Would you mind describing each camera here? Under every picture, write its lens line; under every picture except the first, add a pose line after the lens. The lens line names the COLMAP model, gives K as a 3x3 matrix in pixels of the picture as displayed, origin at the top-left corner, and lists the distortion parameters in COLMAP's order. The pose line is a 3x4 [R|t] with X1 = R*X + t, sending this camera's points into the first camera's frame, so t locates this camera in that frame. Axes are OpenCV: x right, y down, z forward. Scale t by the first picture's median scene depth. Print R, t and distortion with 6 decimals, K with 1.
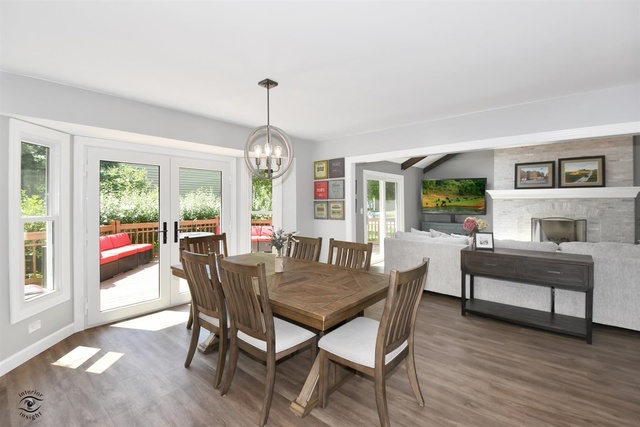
lens RADIAL K [[290.9, 0, 320.3], [0, 290.9, 202.6], [0, 0, 1]] dist [-0.028334, -0.000519]
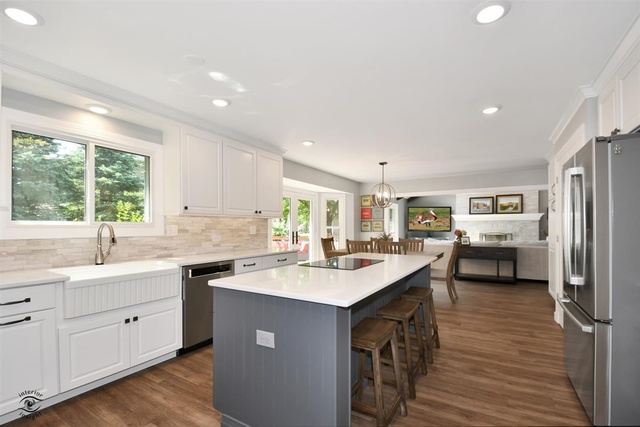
lens RADIAL K [[285.7, 0, 326.9], [0, 285.7, 226.9], [0, 0, 1]] dist [0.000898, -0.000333]
pose [[0.983118, 0.002442, 0.182957, -0.492585], [-0.002393, 0.999997, -0.000488, 0.031597], [-0.182958, 0.000042, 0.983121, -0.506335]]
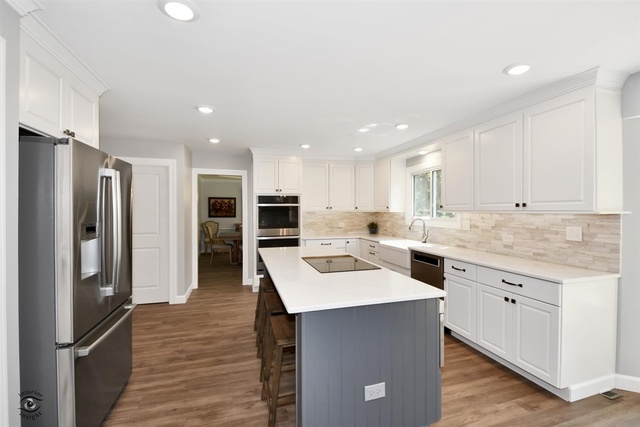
lens RADIAL K [[295.2, 0, 330.7], [0, 295.2, 210.3], [0, 0, 1]] dist [0.002578, -0.000163]
pose [[-0.518043, 0.005468, -0.855337, 0.104865], [0.002167, 0.999985, 0.005080, -0.002952], [0.855352, 0.000778, -0.518047, 0.273539]]
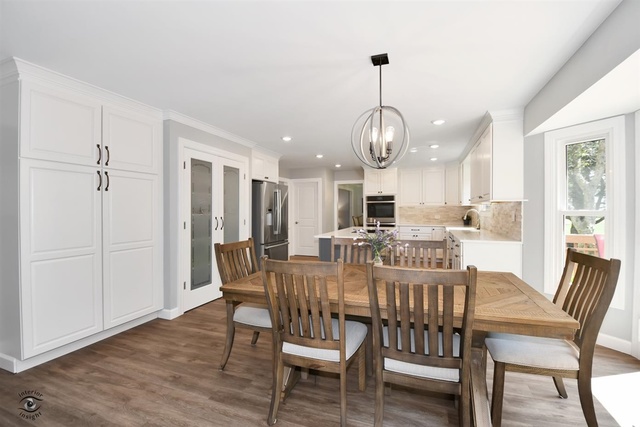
lens RADIAL K [[295.2, 0, 320.0], [0, 295.2, 213.5], [0, 0, 1]] dist [0.000247, -0.000172]
pose [[-0.936957, 0.010573, -0.349284, 0.154268], [0.007179, 0.999914, 0.011012, 0.023144], [0.349371, 0.007810, -0.936952, 0.894564]]
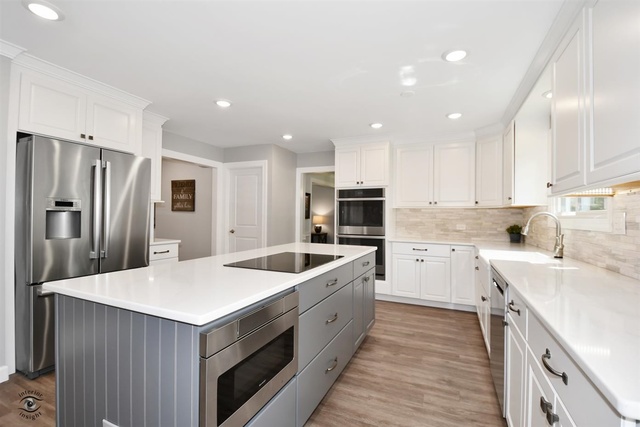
lens RADIAL K [[295.2, 0, 320.0], [0, 295.2, 213.5], [0, 0, 1]] dist [0.000247, -0.000172]
pose [[-0.956915, -0.012196, -0.290112, -0.282822], [-0.009476, 0.999897, -0.010779, 0.035125], [0.290213, -0.007565, -0.956932, 0.405472]]
